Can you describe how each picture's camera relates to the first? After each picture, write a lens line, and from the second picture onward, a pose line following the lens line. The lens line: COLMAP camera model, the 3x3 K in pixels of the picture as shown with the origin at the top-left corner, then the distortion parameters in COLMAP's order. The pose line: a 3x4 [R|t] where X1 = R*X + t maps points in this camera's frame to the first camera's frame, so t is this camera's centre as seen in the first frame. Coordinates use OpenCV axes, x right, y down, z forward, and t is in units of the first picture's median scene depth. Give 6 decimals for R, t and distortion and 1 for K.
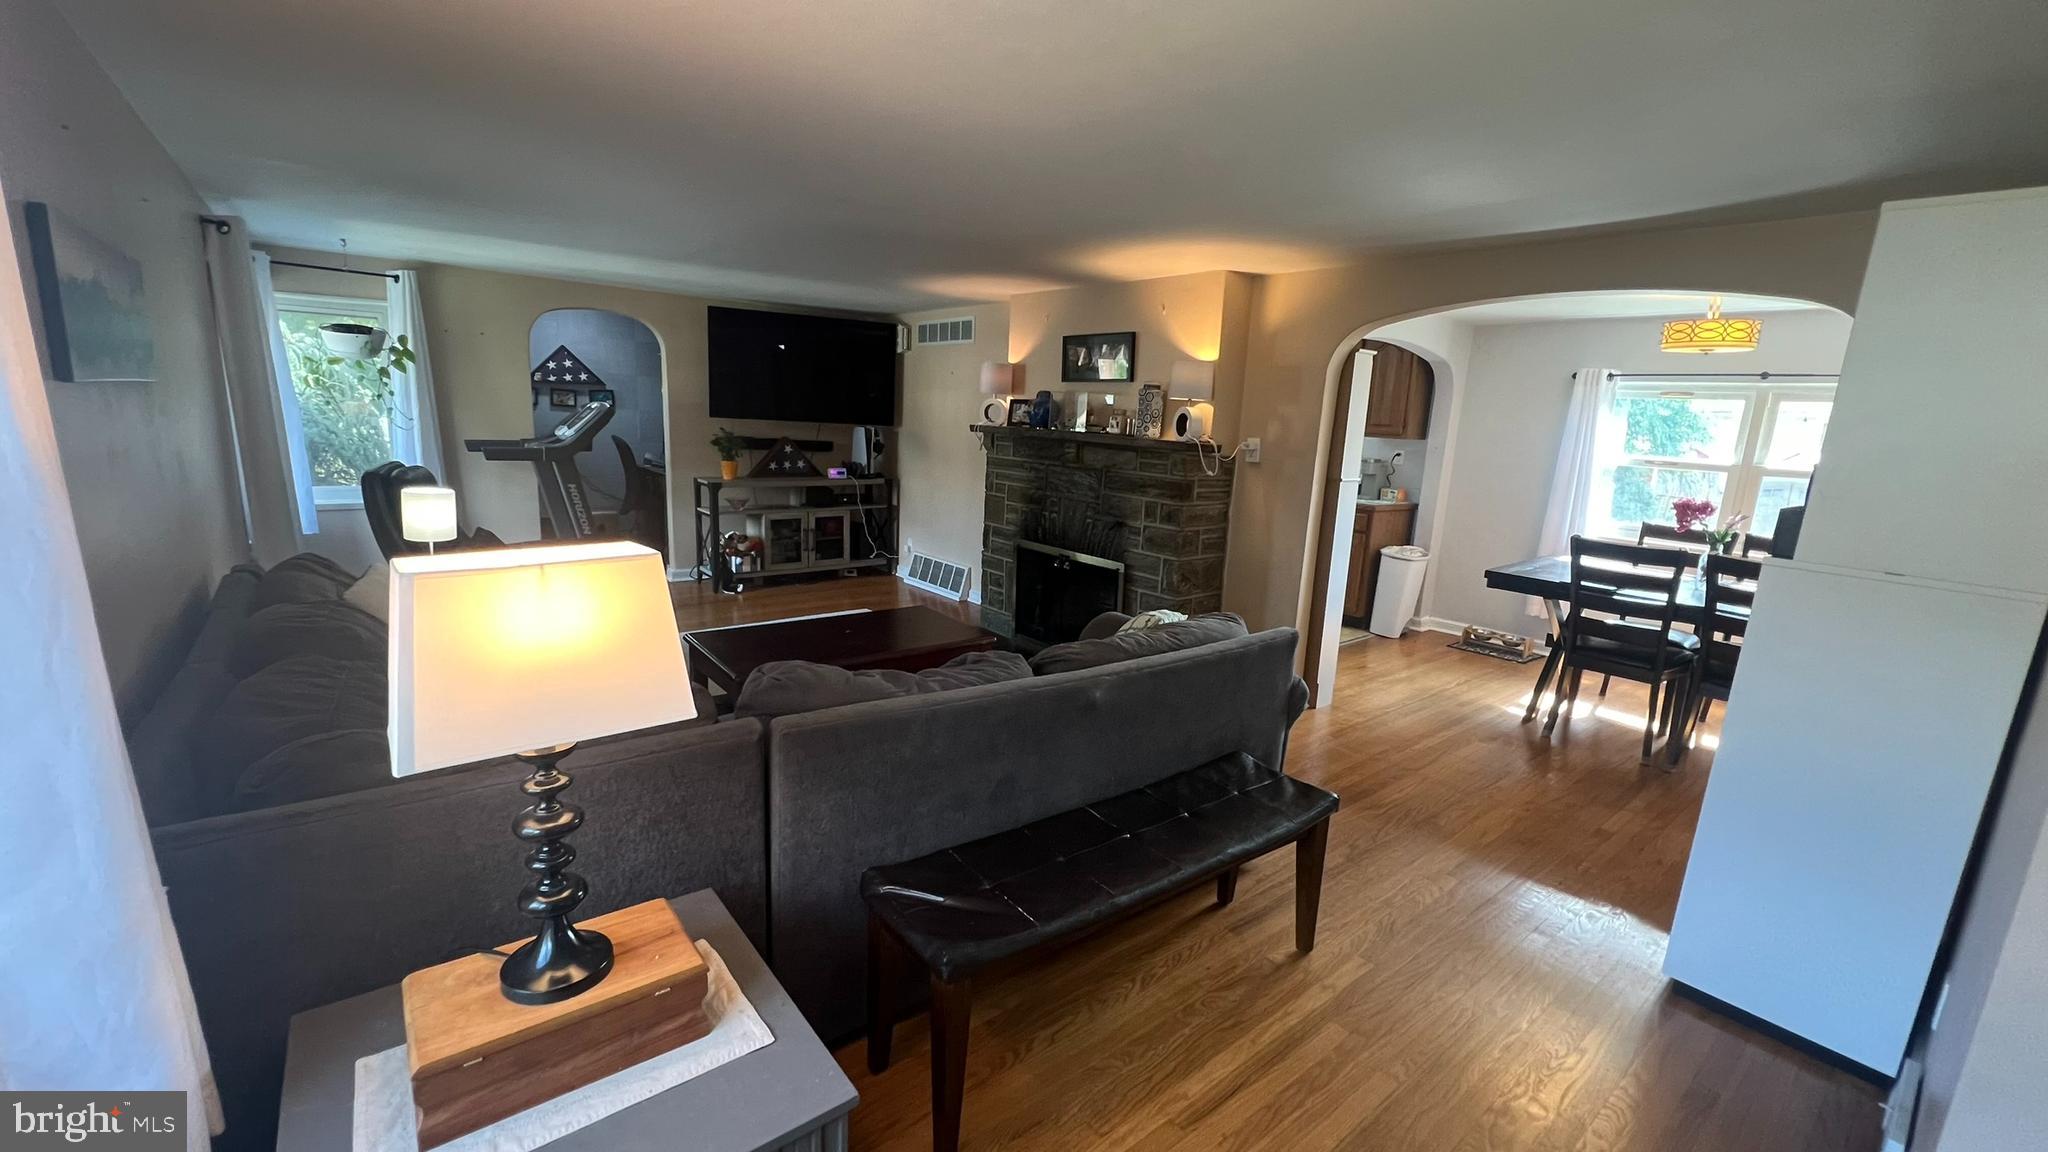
lens RADIAL K [[819.2, 0, 1025.7], [0, 819.2, 578.5], [0, 0, 1]] dist [-0.001384, 0.000925]
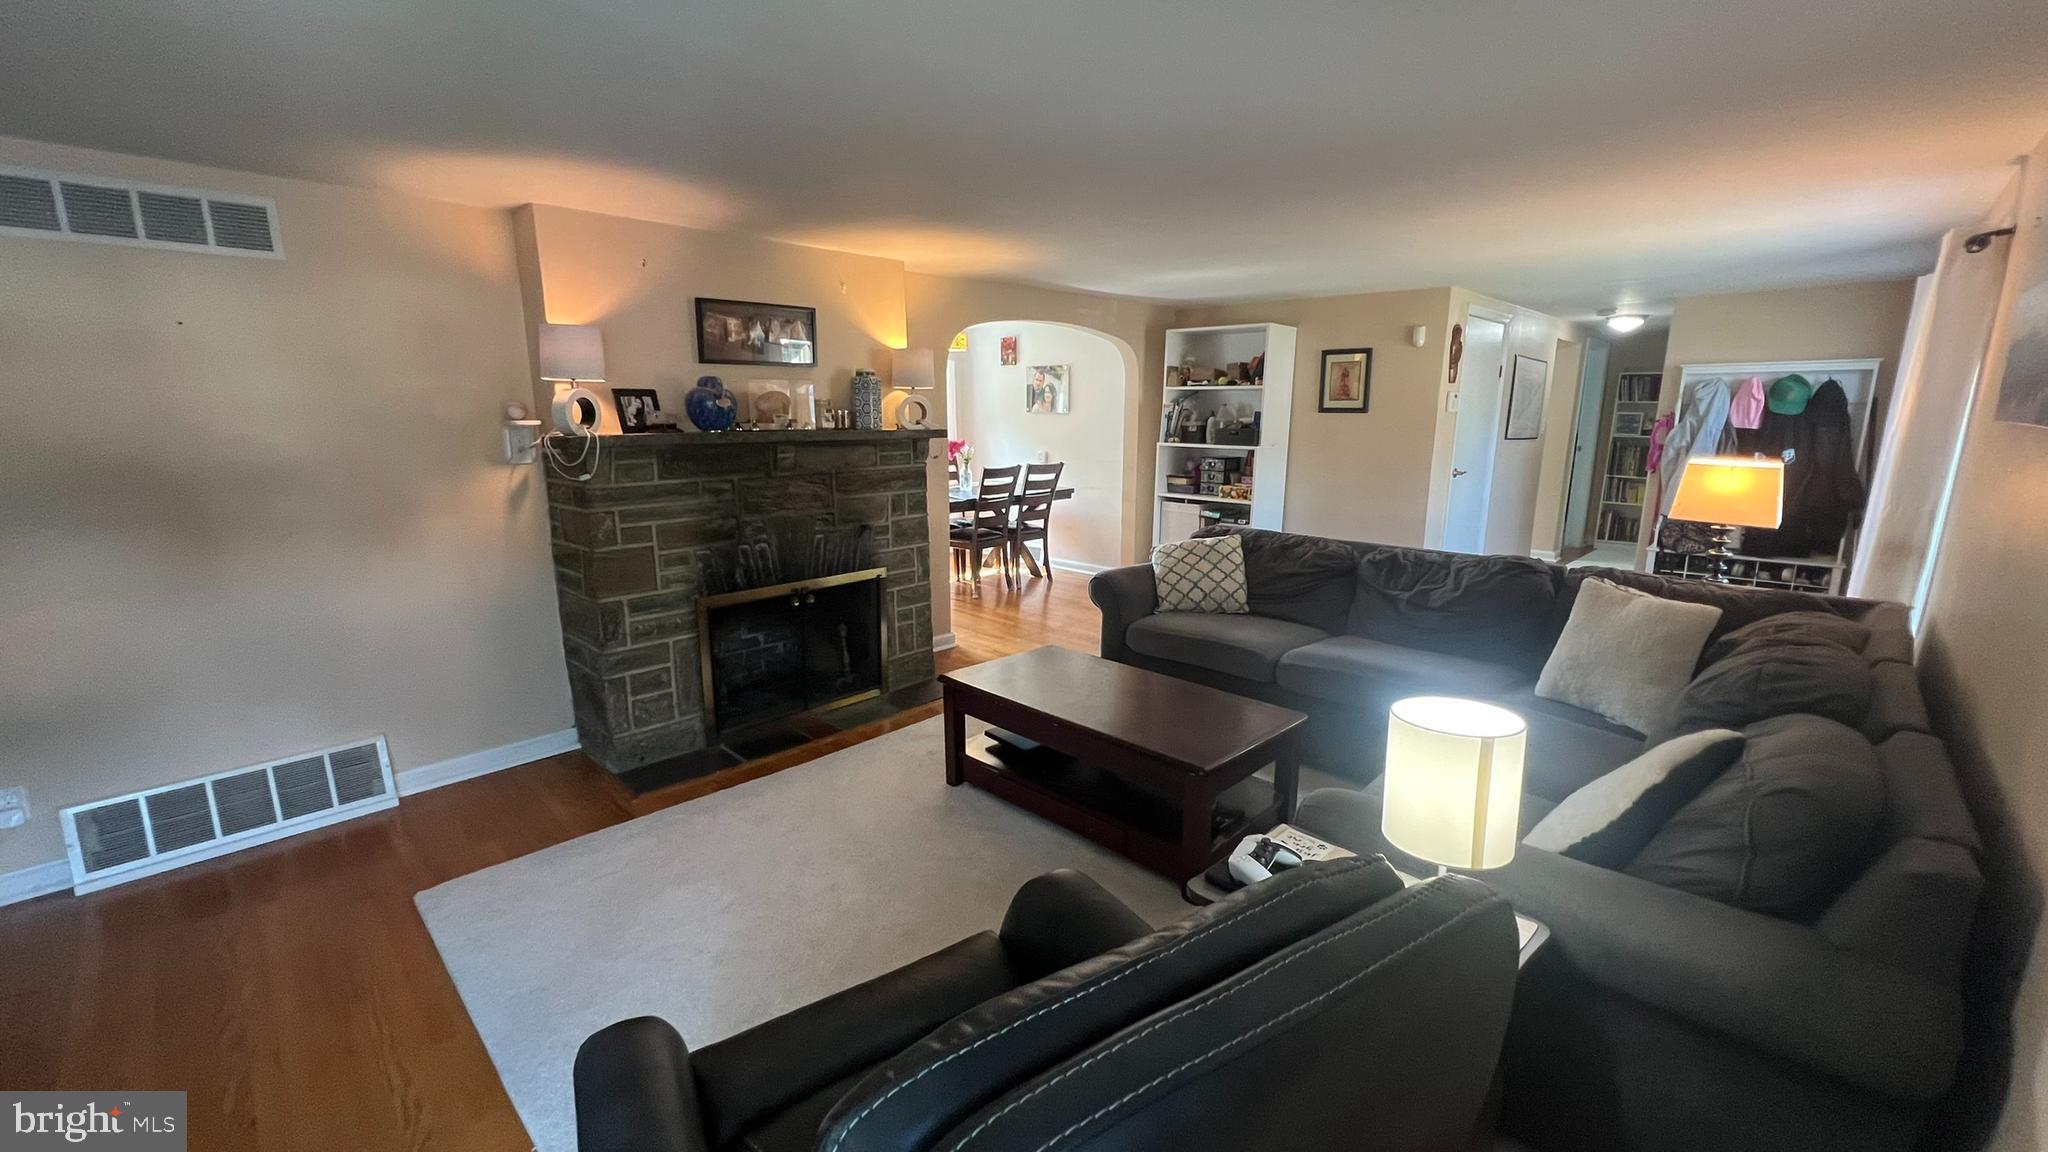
lens RADIAL K [[819.2, 0, 1021.2], [0, 819.2, 577.4], [0, 0, 1]] dist [-0.001384, 0.000925]
pose [[-0.113843, -0.250684, 0.961352, -0.670222], [0.193283, 0.943565, 0.268934, -0.191896], [-0.974516, 0.216430, -0.058965, 0.771417]]
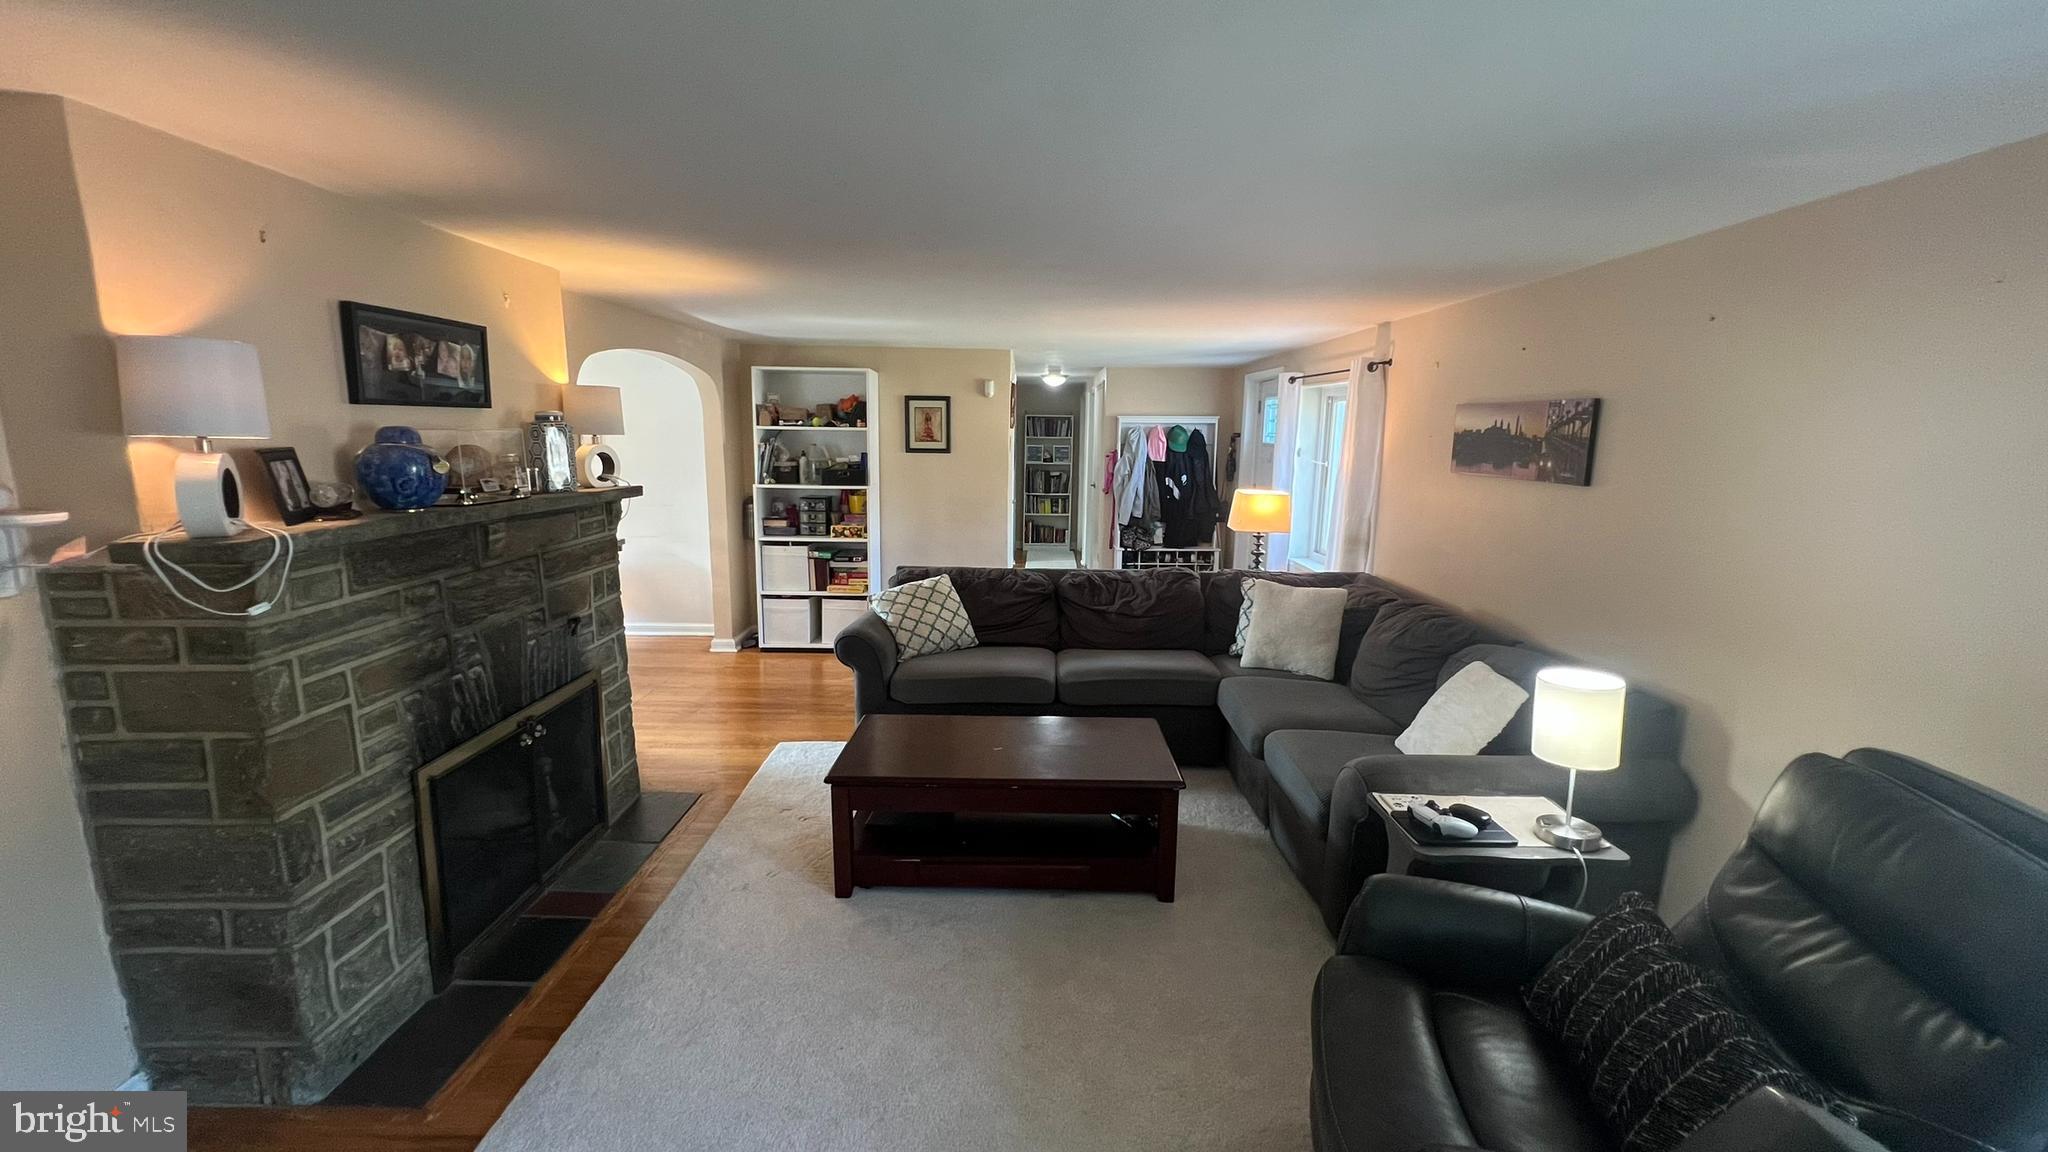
lens RADIAL K [[819.2, 0, 1020.5], [0, 819.2, 578.4], [0, 0, 1]] dist [-0.001384, 0.000925]
pose [[-0.774531, -0.168600, 0.609652, -0.494379], [0.078171, 0.930920, 0.356760, -0.267691], [-0.627687, 0.323979, -0.707847, 1.060953]]
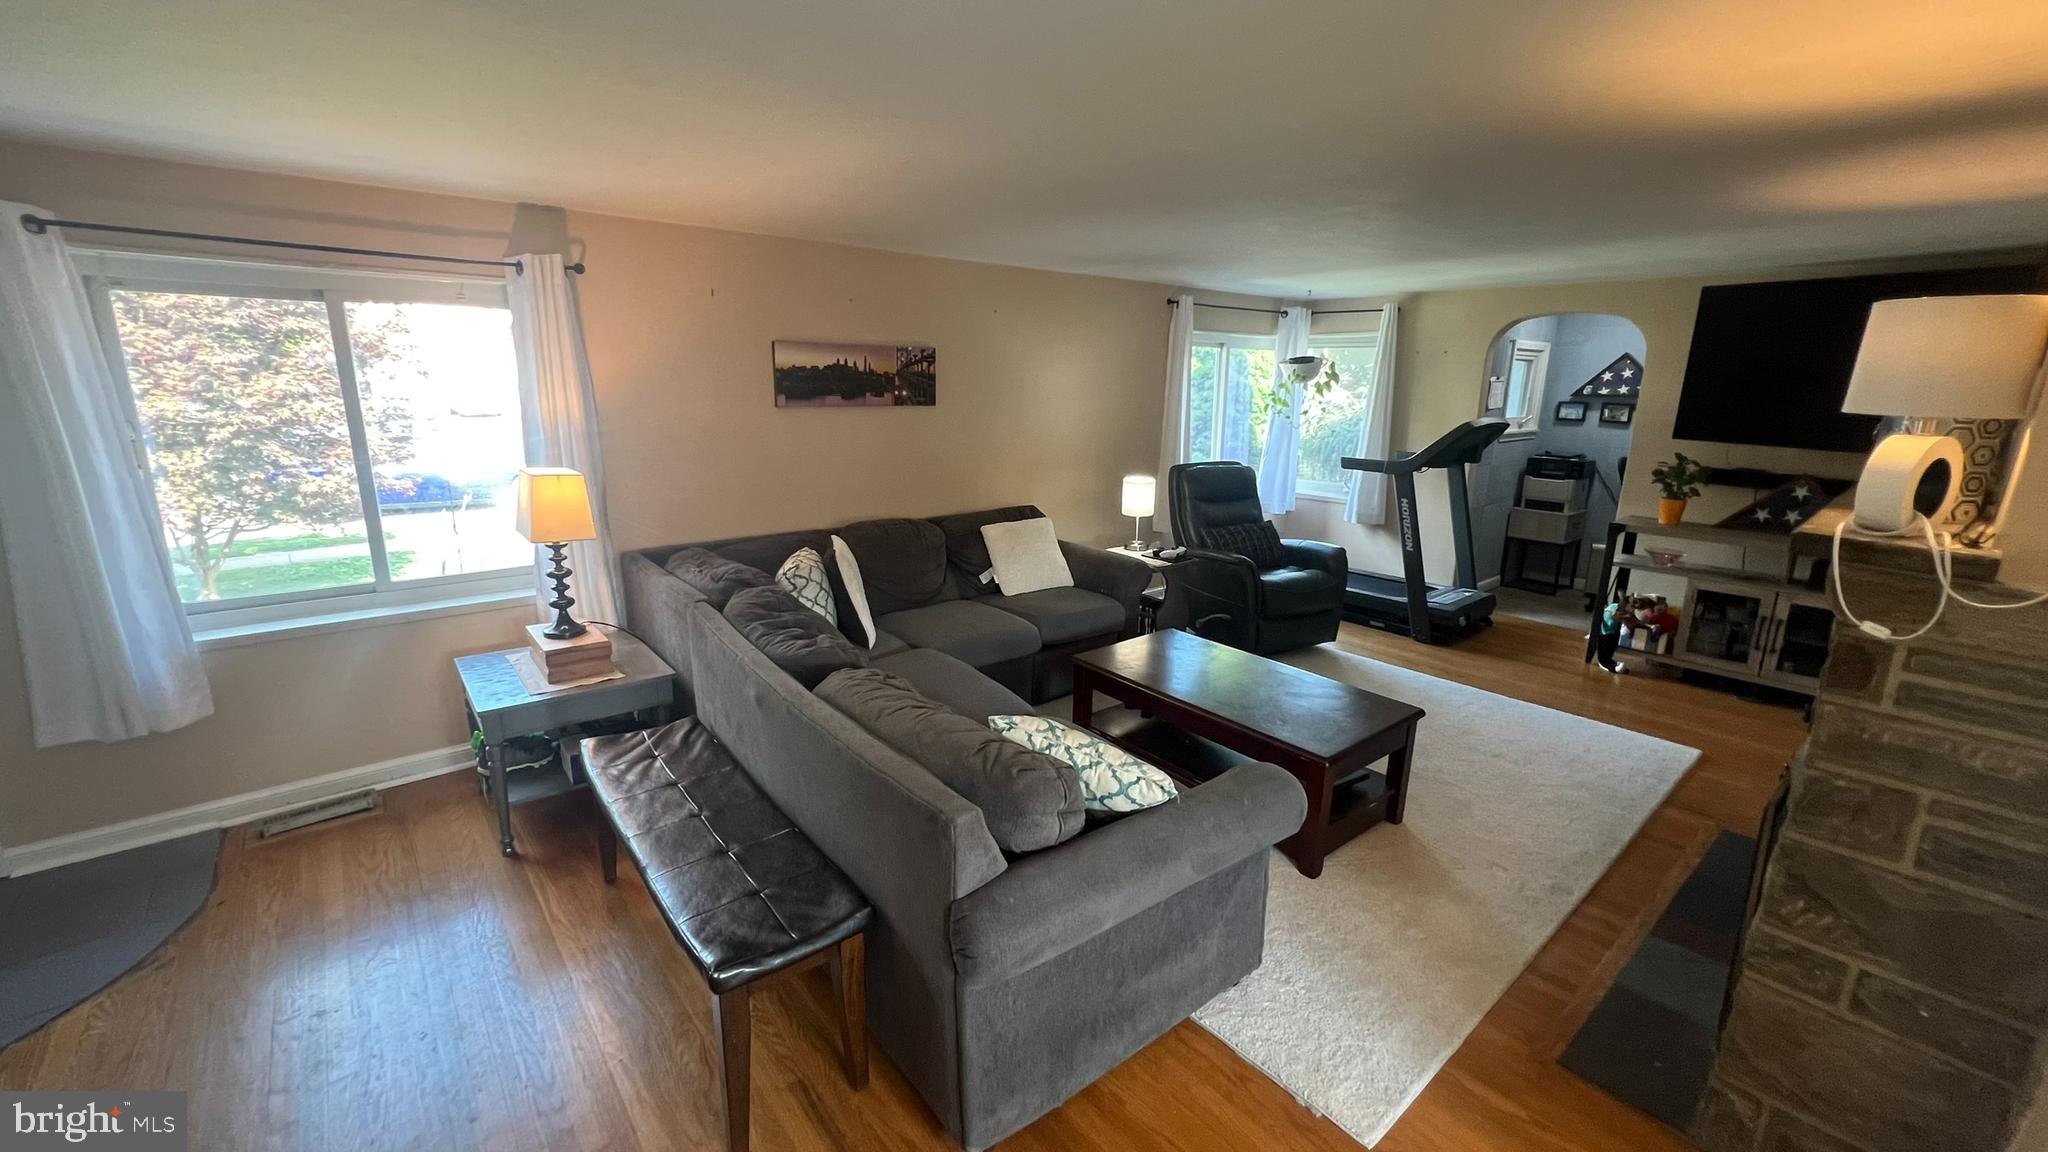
lens RADIAL K [[819.2, 0, 1017.7], [0, 819.2, 576.9], [0, 0, 1]] dist [-0.001384, 0.000925]
pose [[0.016622, 0.194429, -0.980776, 0.428623], [-0.214342, 0.958800, 0.186440, -0.106159], [0.976617, 0.207123, 0.057611, 0.486690]]
